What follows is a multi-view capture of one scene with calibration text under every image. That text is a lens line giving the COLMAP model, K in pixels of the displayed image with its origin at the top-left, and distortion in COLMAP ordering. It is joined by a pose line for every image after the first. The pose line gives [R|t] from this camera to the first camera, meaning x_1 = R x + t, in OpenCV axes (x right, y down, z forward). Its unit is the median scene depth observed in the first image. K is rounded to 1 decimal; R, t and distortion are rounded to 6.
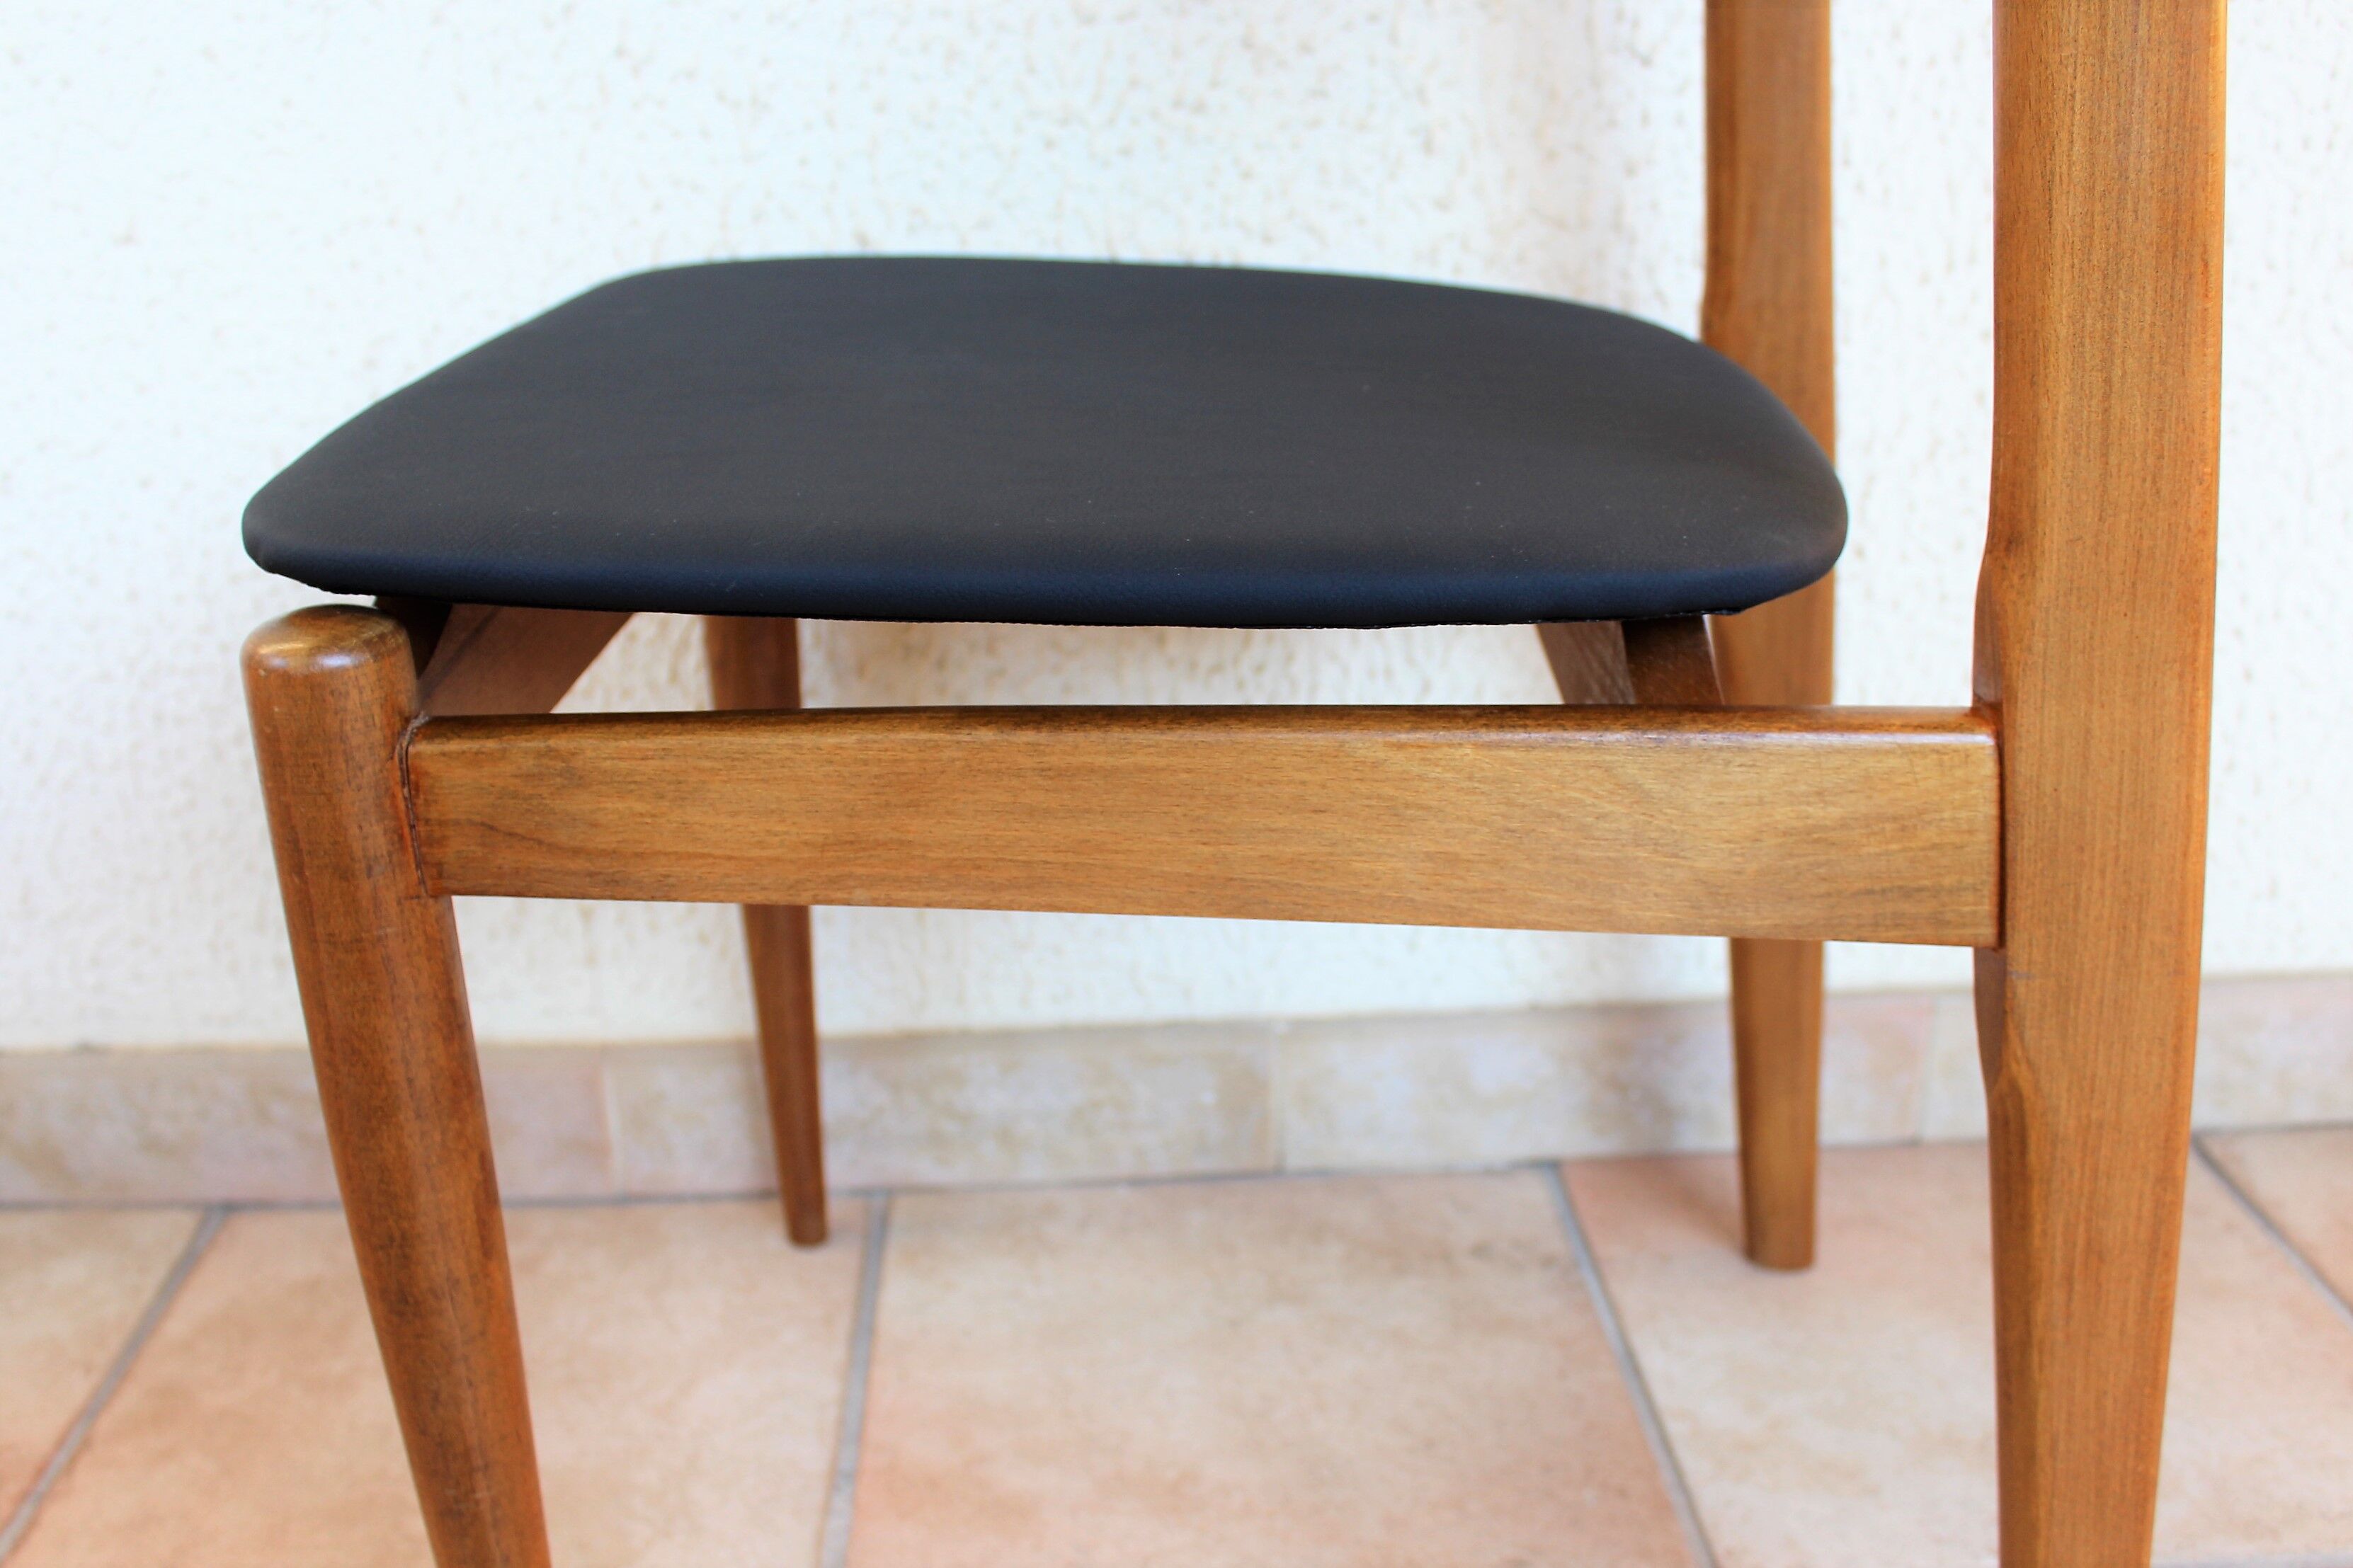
lens RADIAL K [[2455.6, 0, 1145.5], [0, 2455.6, 785.7], [0, 0, 1]] dist [-0.092980, 0.144046]
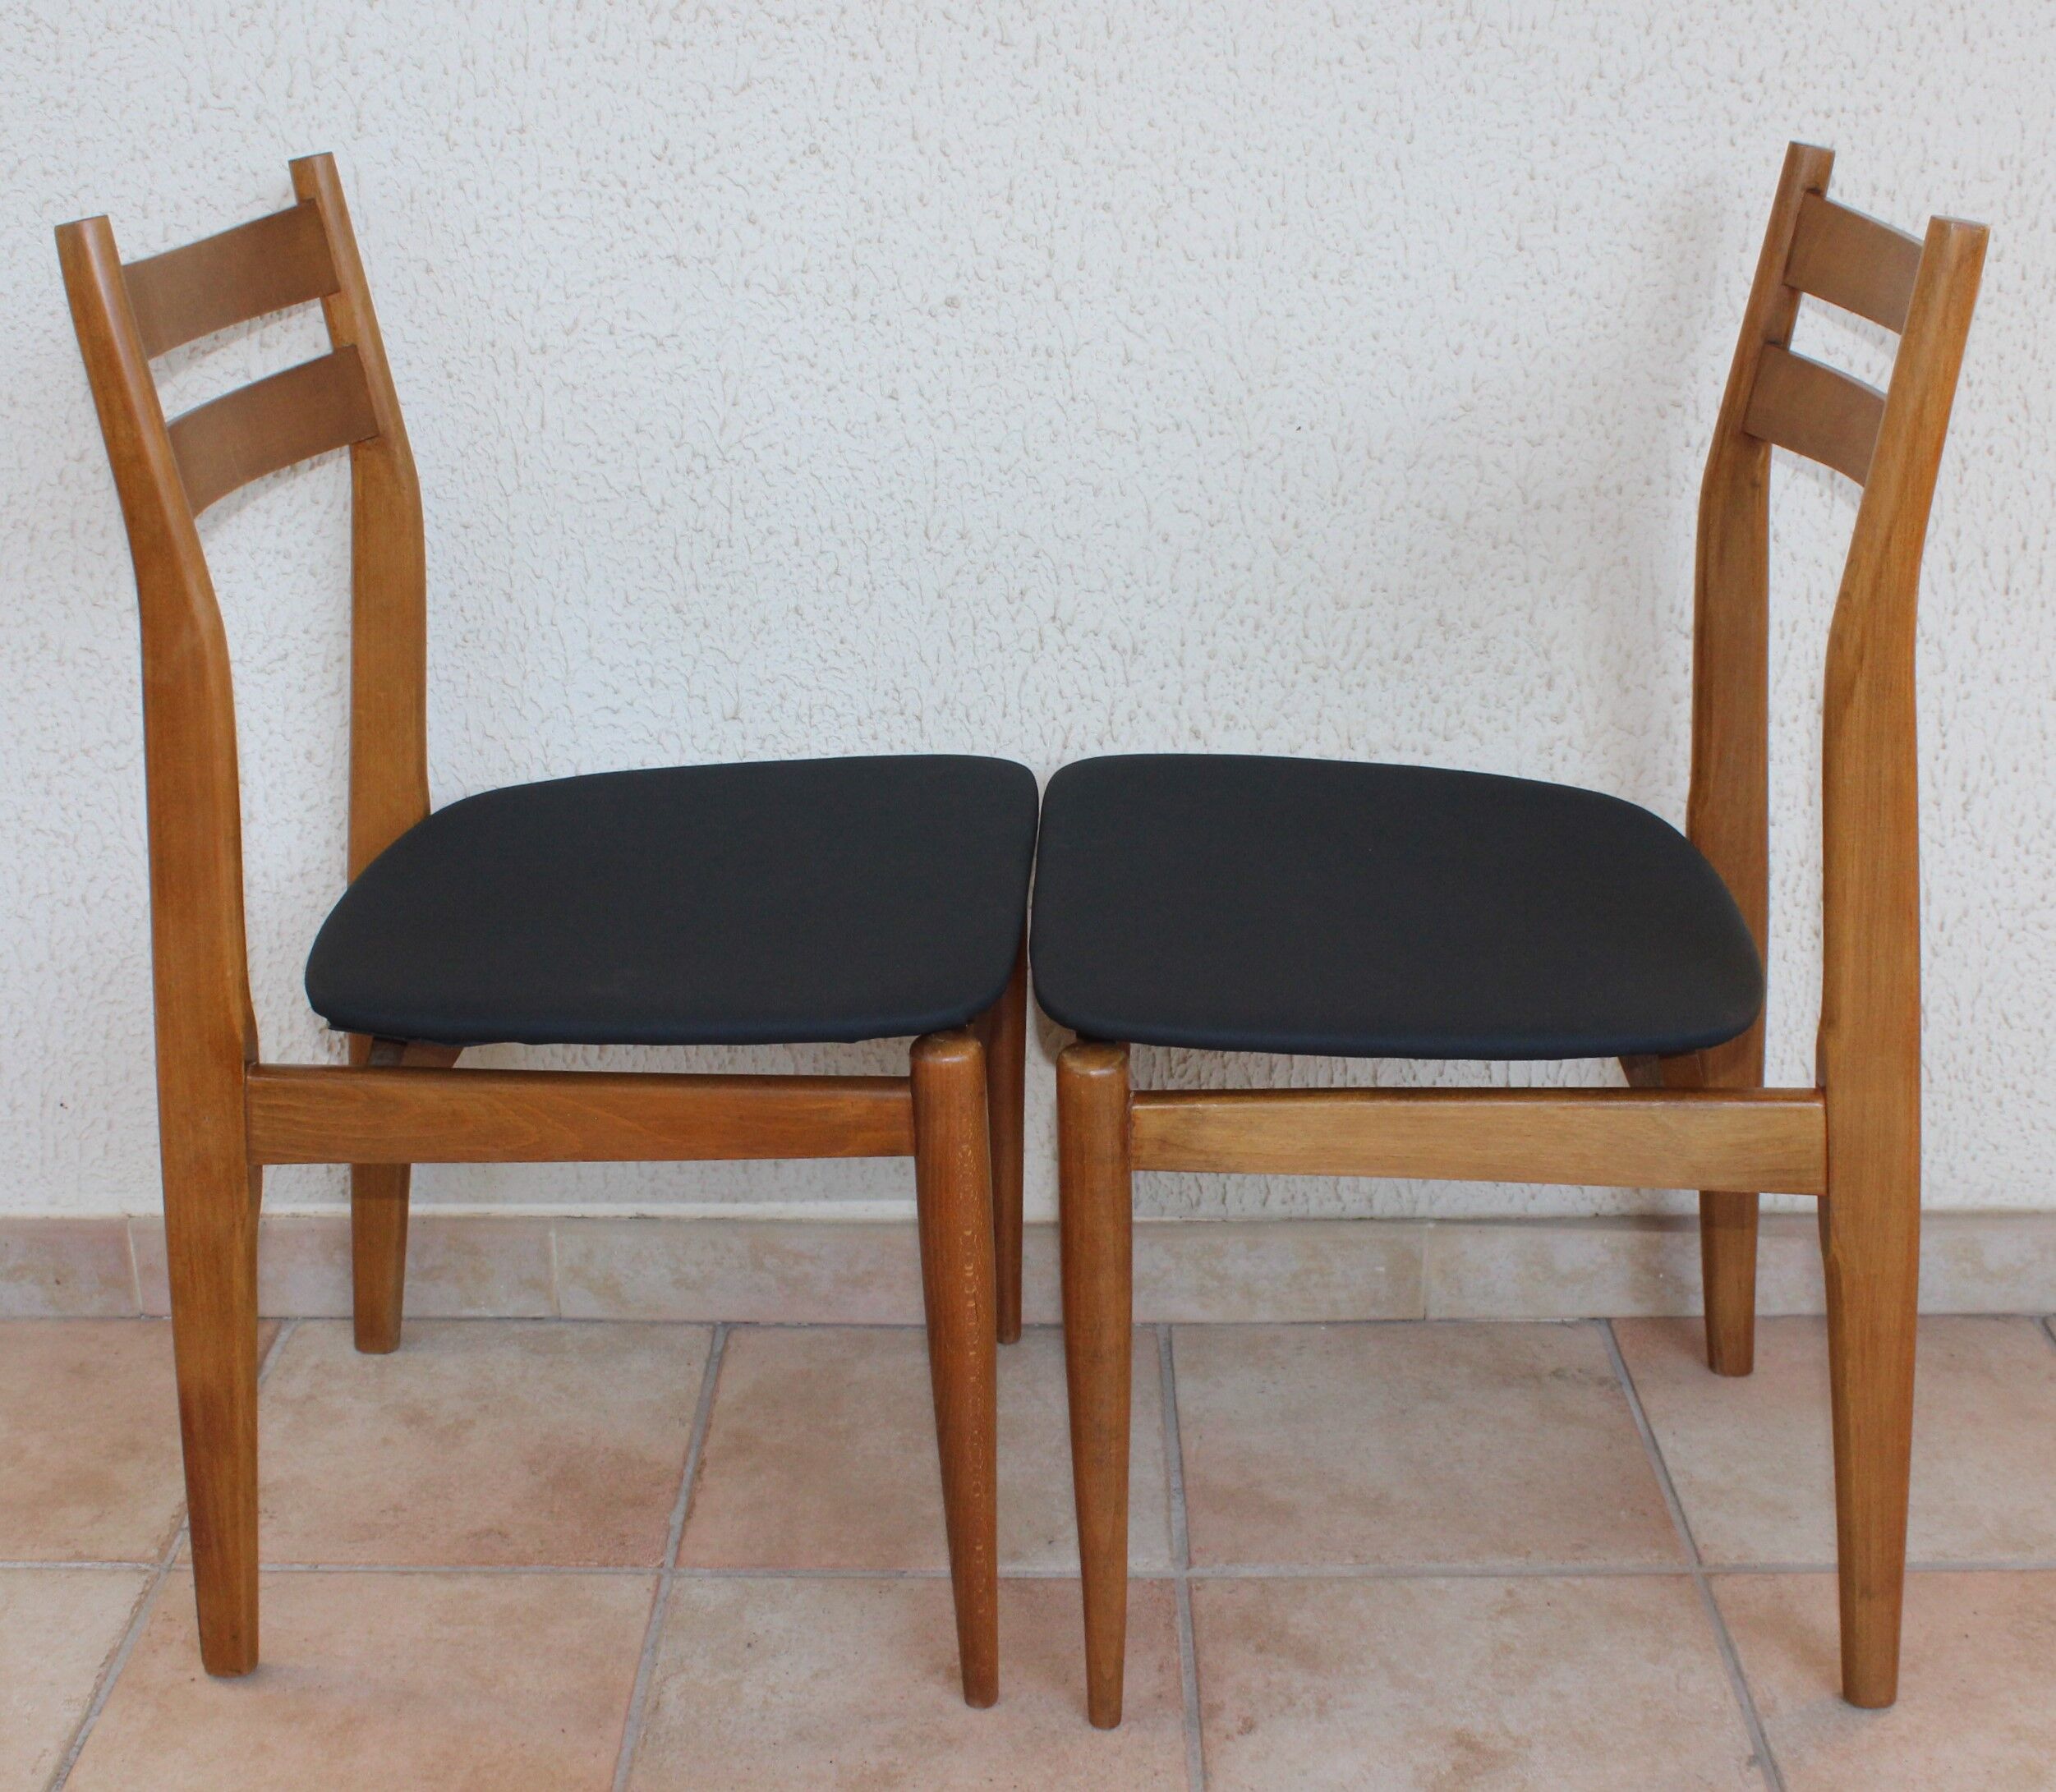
lens RADIAL K [[3087.1, 0, 999.0], [0, 3087.1, 920.4], [0, 0, 1]] dist [-0.111906, 0.305059]
pose [[0.999091, 0.026829, -0.033129, -0.264211], [-0.026164, 0.999451, 0.020346, -0.209455], [0.033656, -0.019460, 0.999244, -1.569308]]
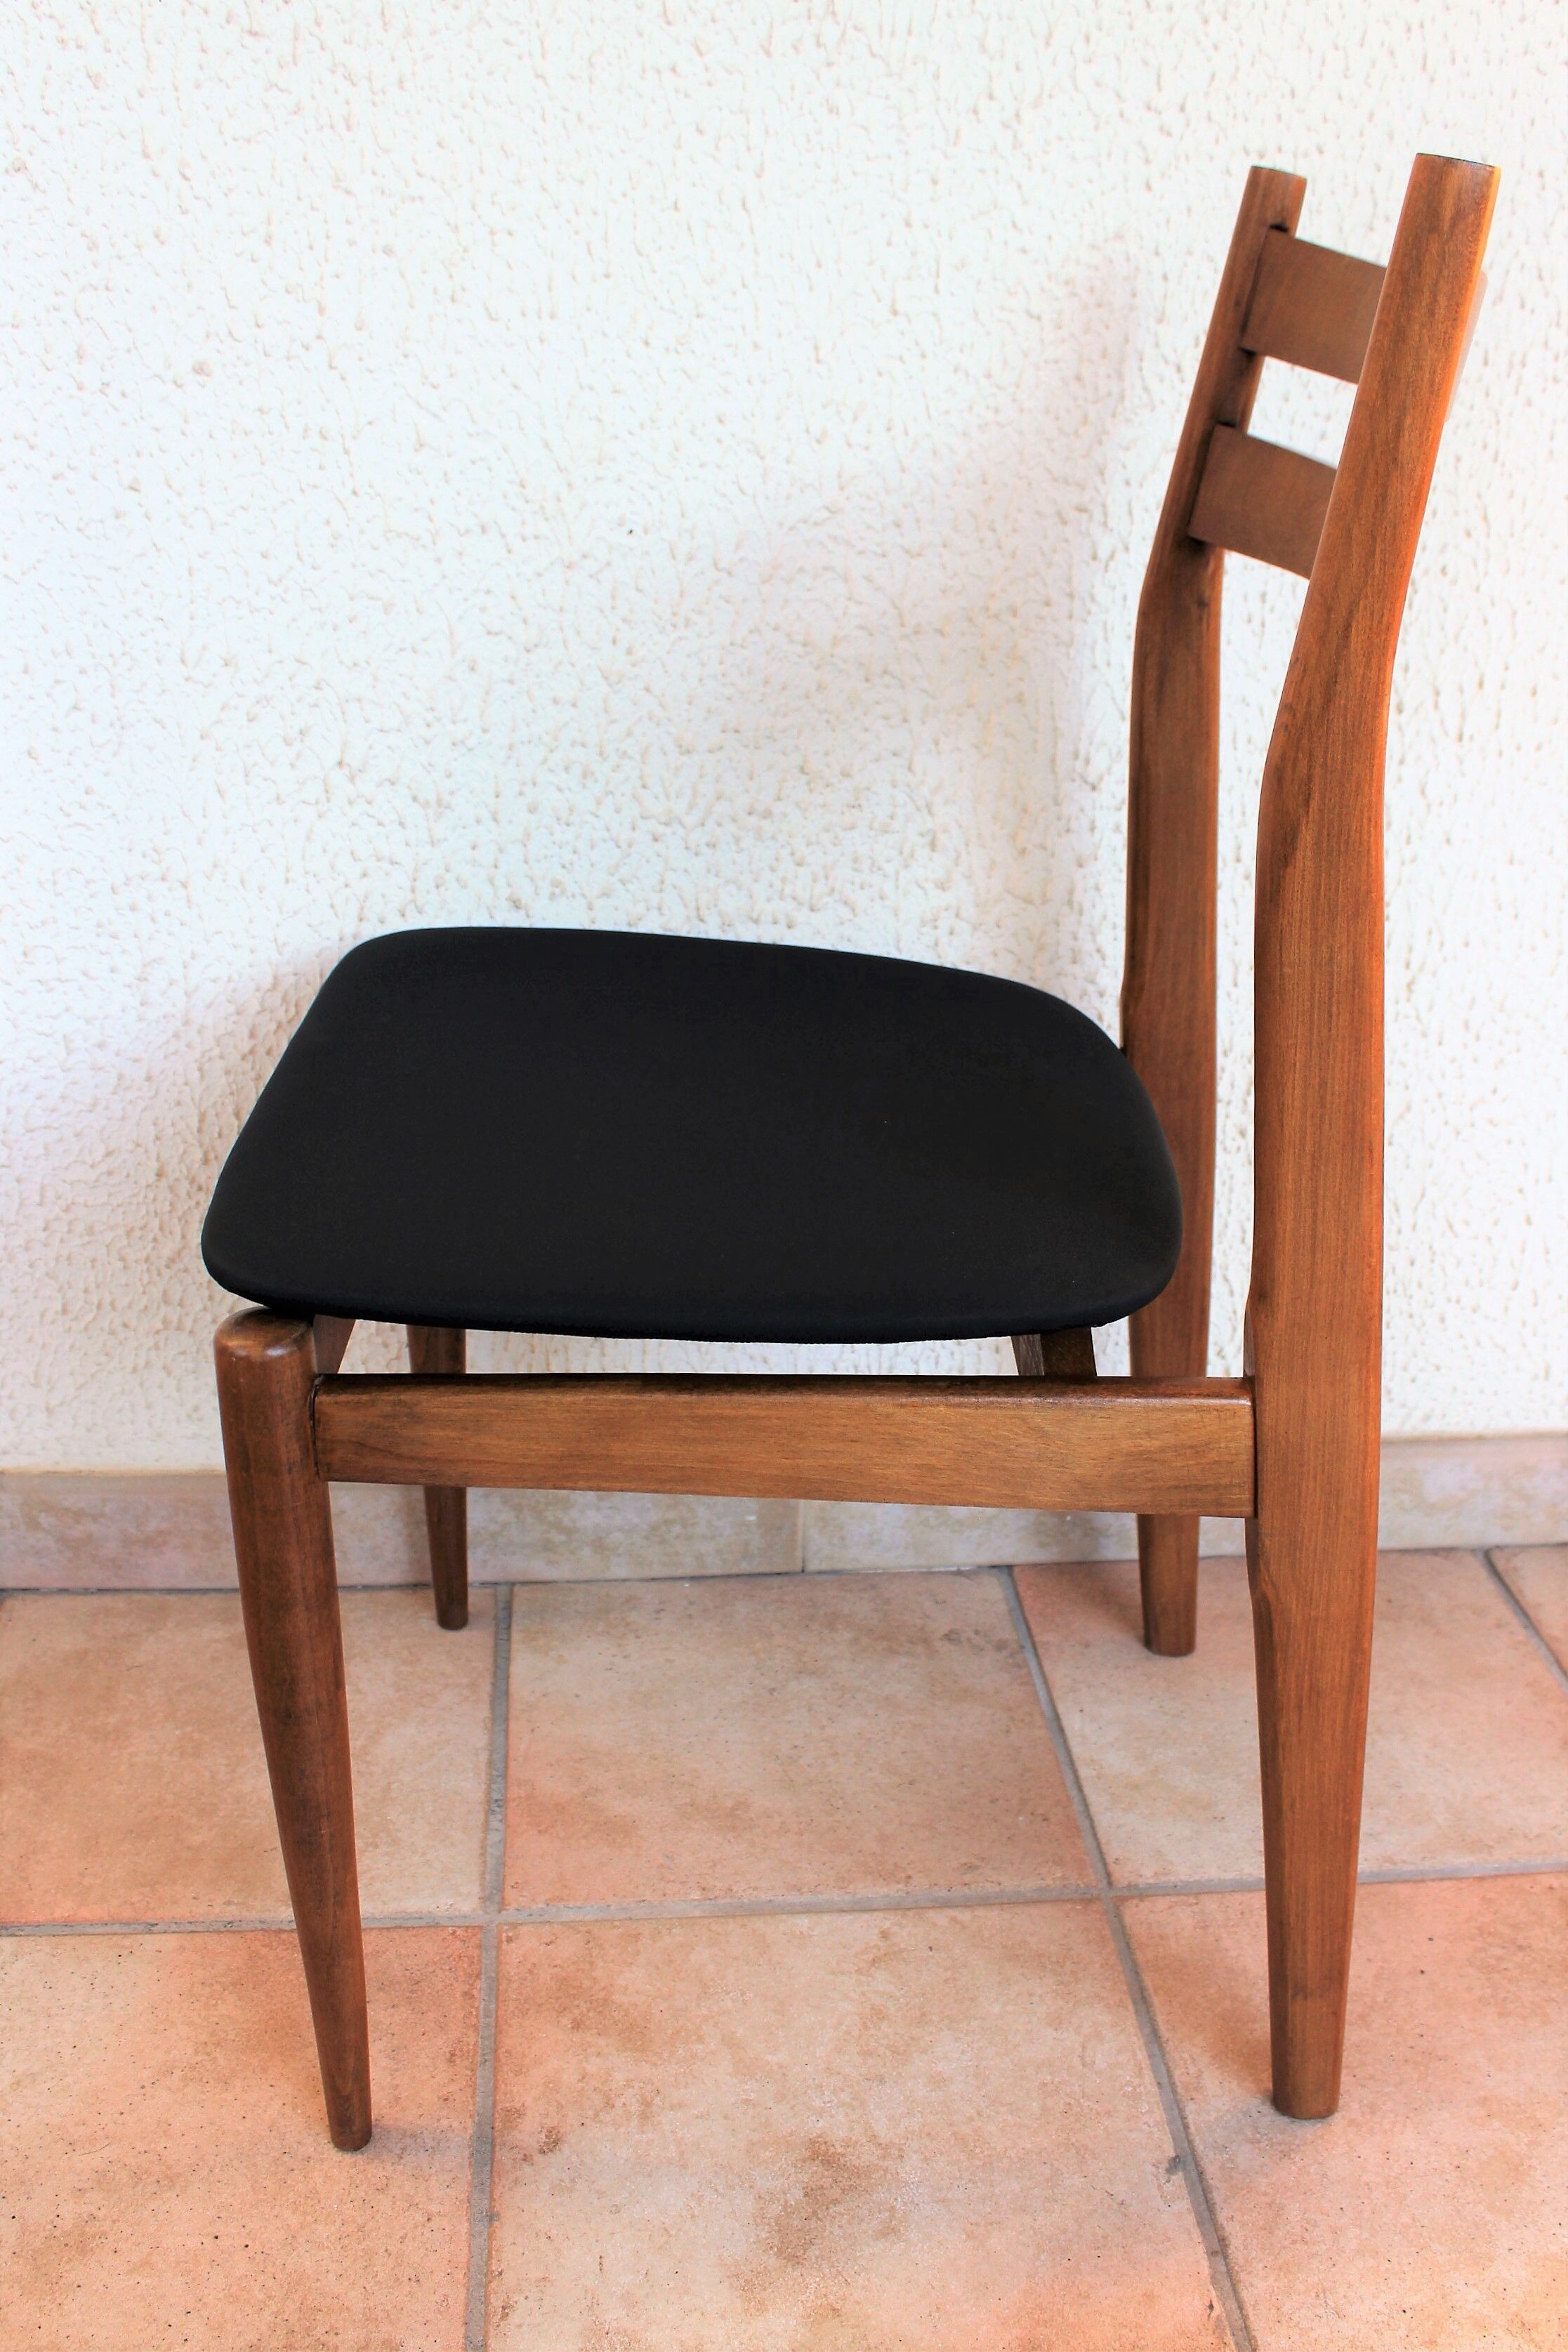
lens RADIAL K [[2541.3, 0, 784.0], [0, 2541.3, 1176.0], [0, 0, 1]] dist [-0.062726, 0.182995]
pose [[0.998035, 0.018963, 0.059719, -0.073981], [-0.022162, 0.998329, 0.053369, -0.227947], [-0.058607, -0.054588, 0.996788, -0.636373]]
